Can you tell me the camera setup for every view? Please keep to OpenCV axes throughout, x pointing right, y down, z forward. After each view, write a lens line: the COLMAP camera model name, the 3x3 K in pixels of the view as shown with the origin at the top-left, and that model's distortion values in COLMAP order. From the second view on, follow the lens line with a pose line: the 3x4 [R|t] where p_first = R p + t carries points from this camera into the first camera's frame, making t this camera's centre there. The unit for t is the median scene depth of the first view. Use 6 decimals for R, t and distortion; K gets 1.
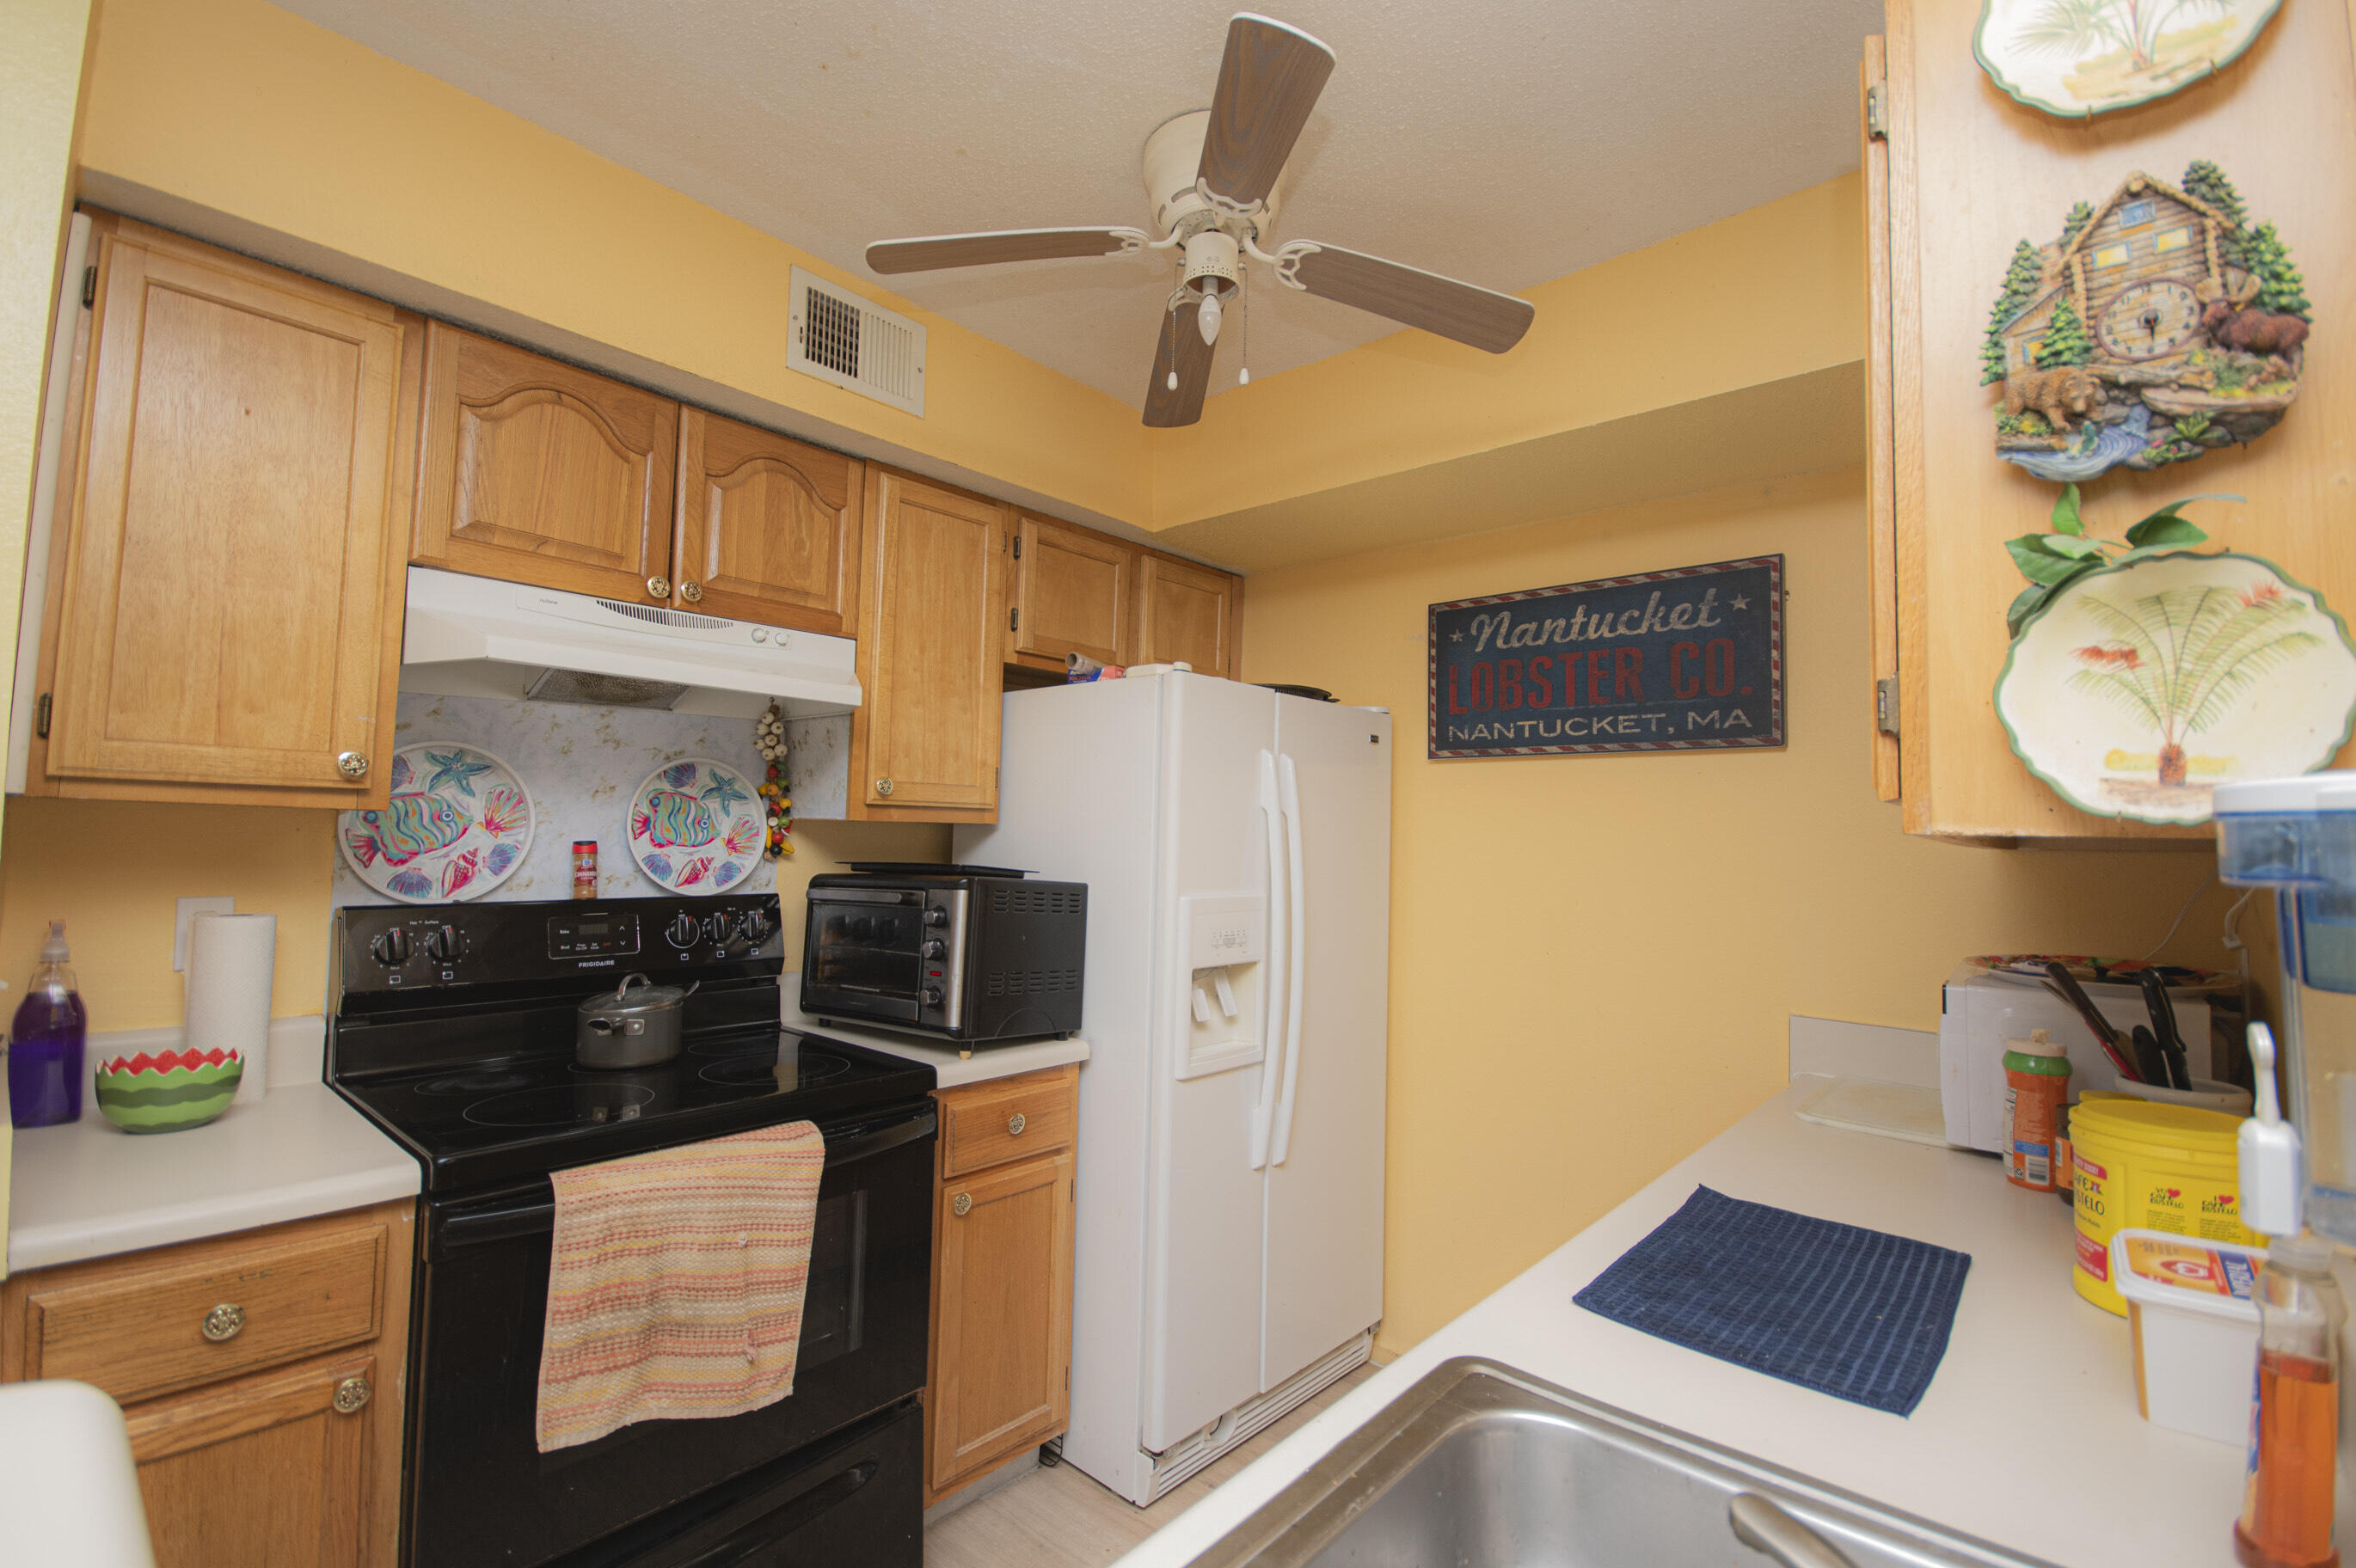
lens RADIAL K [[1036.5, 0, 1178.0], [0, 1036.5, 784.0], [0, 0, 1]] dist [-0.009084, -0.000197]
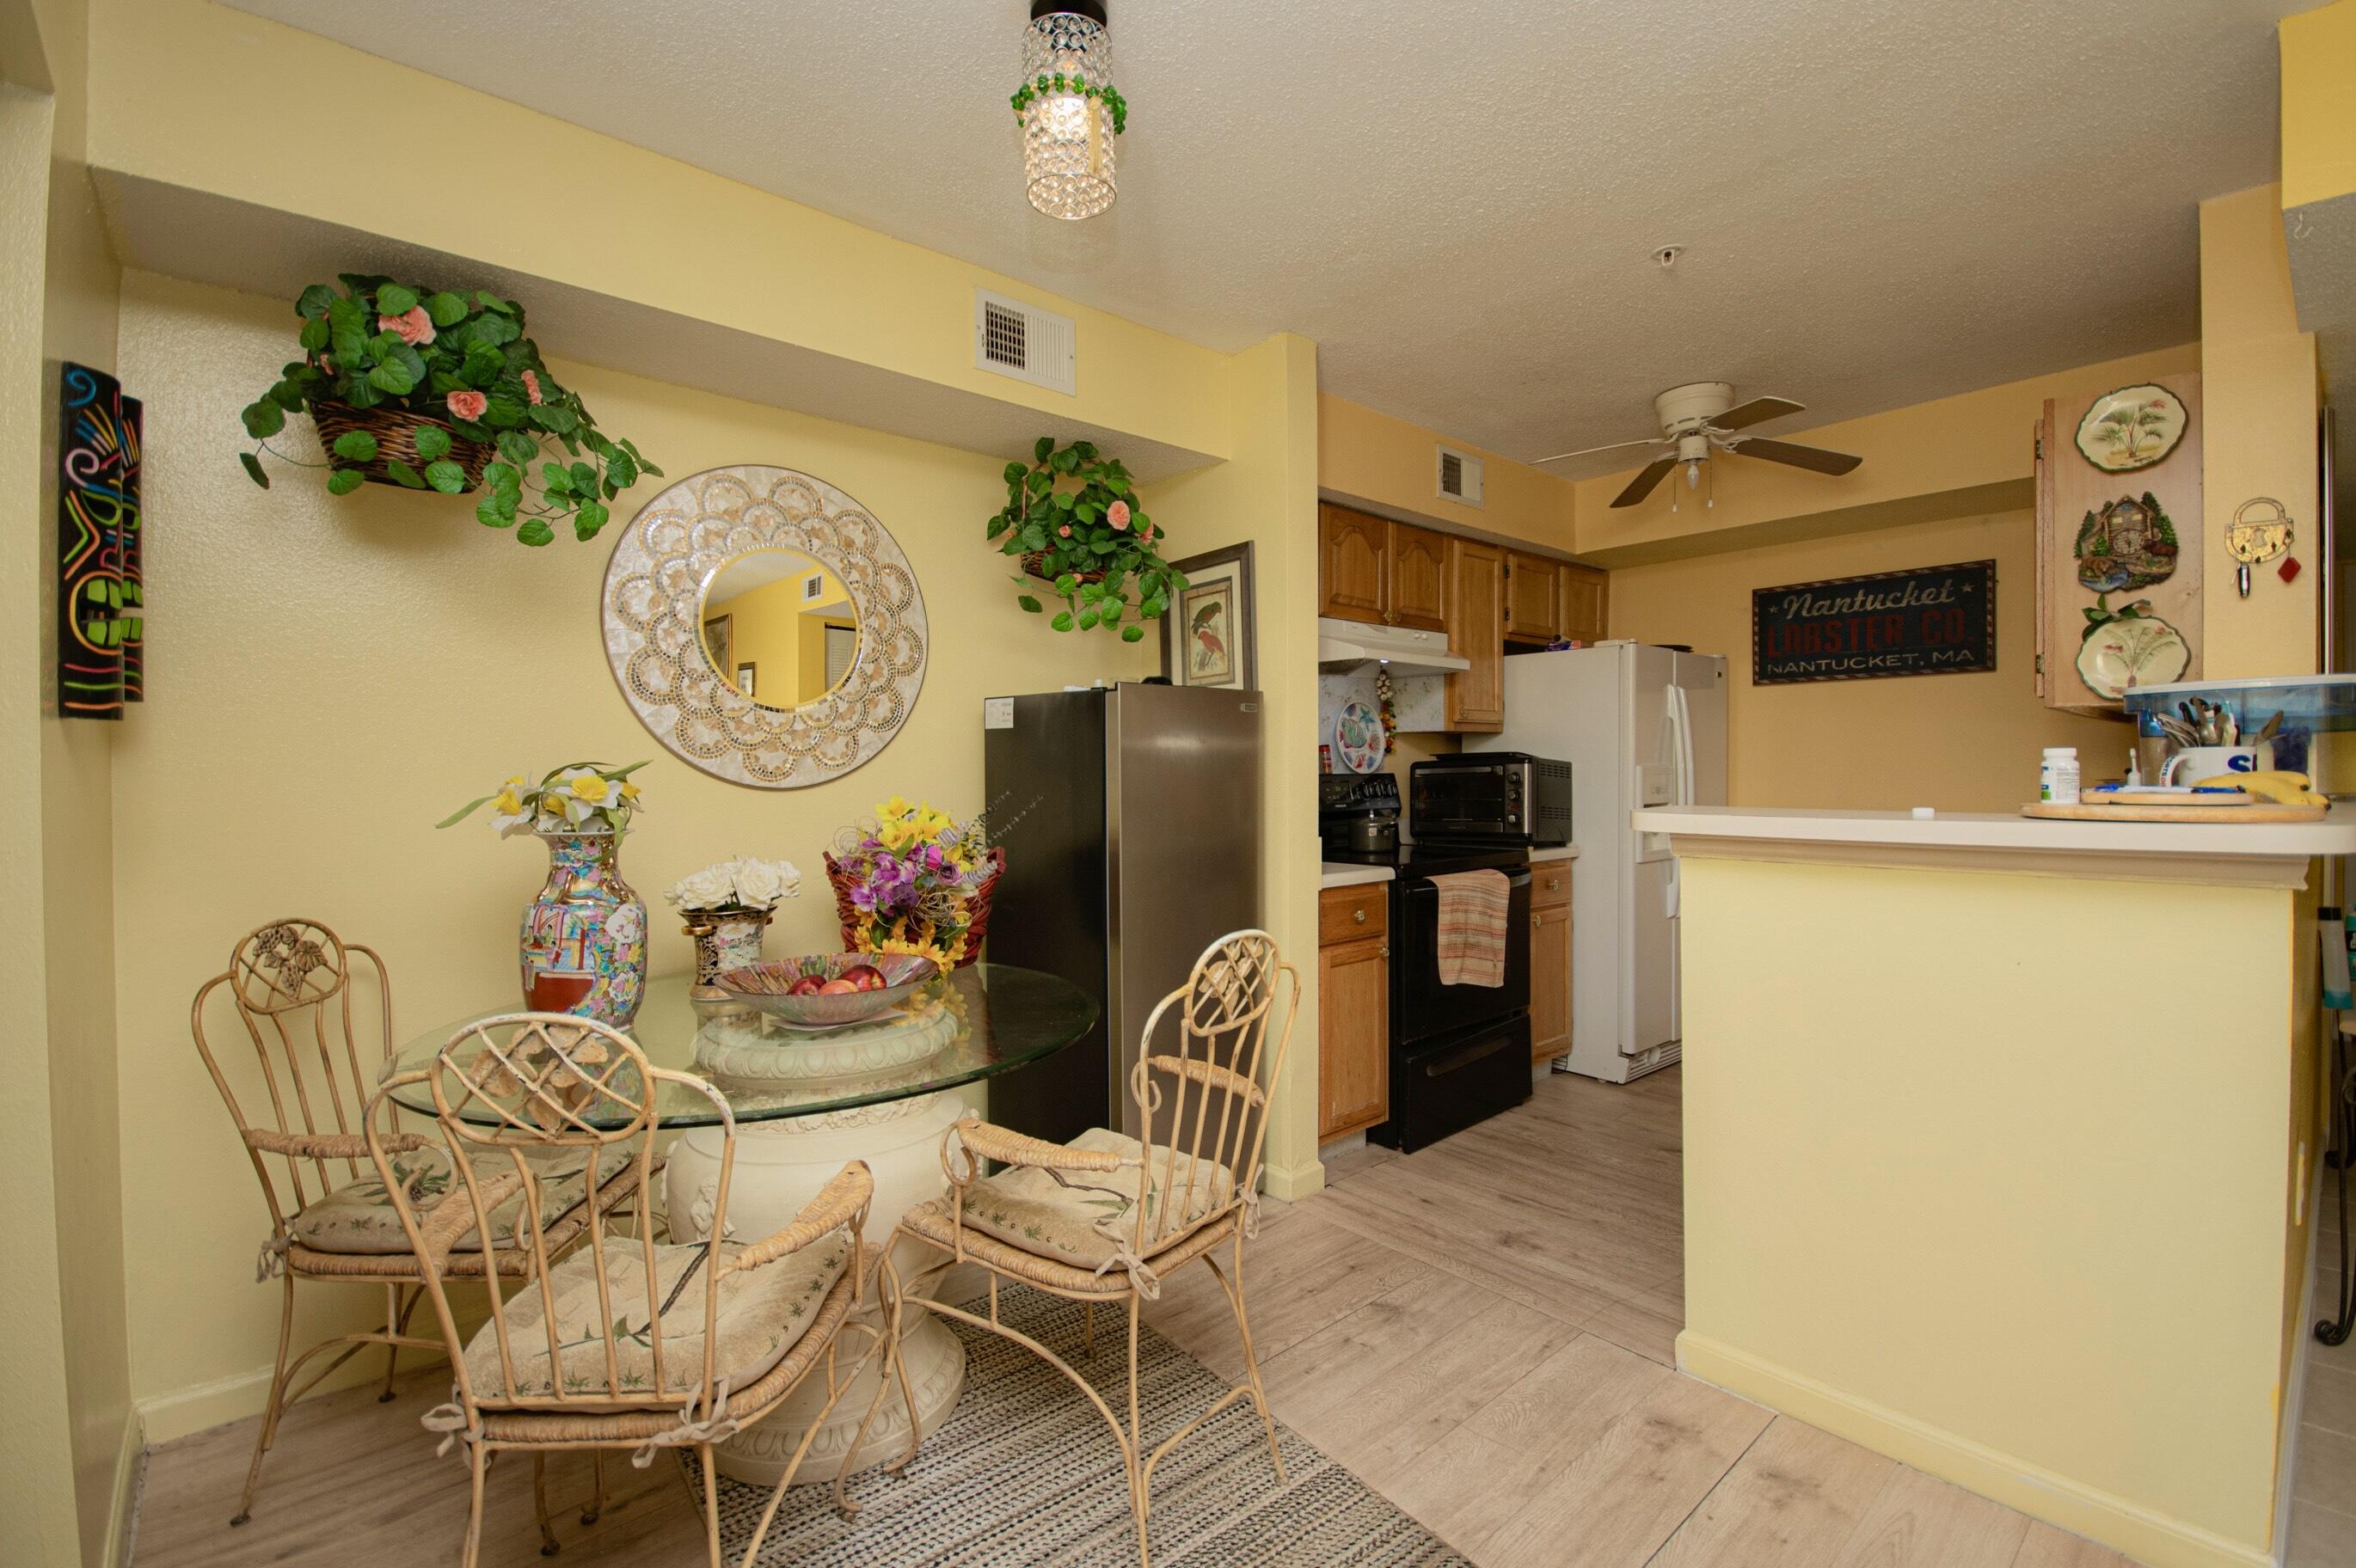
lens RADIAL K [[1040.8, 0, 1178.0], [0, 1040.8, 784.0], [0, 0, 1]] dist [0.002397, 0.000295]
pose [[0.991546, -0.027225, -0.126864, -0.559393], [0.035300, 0.997461, 0.061847, -0.002788], [0.124858, -0.065802, 0.989990, -0.923291]]
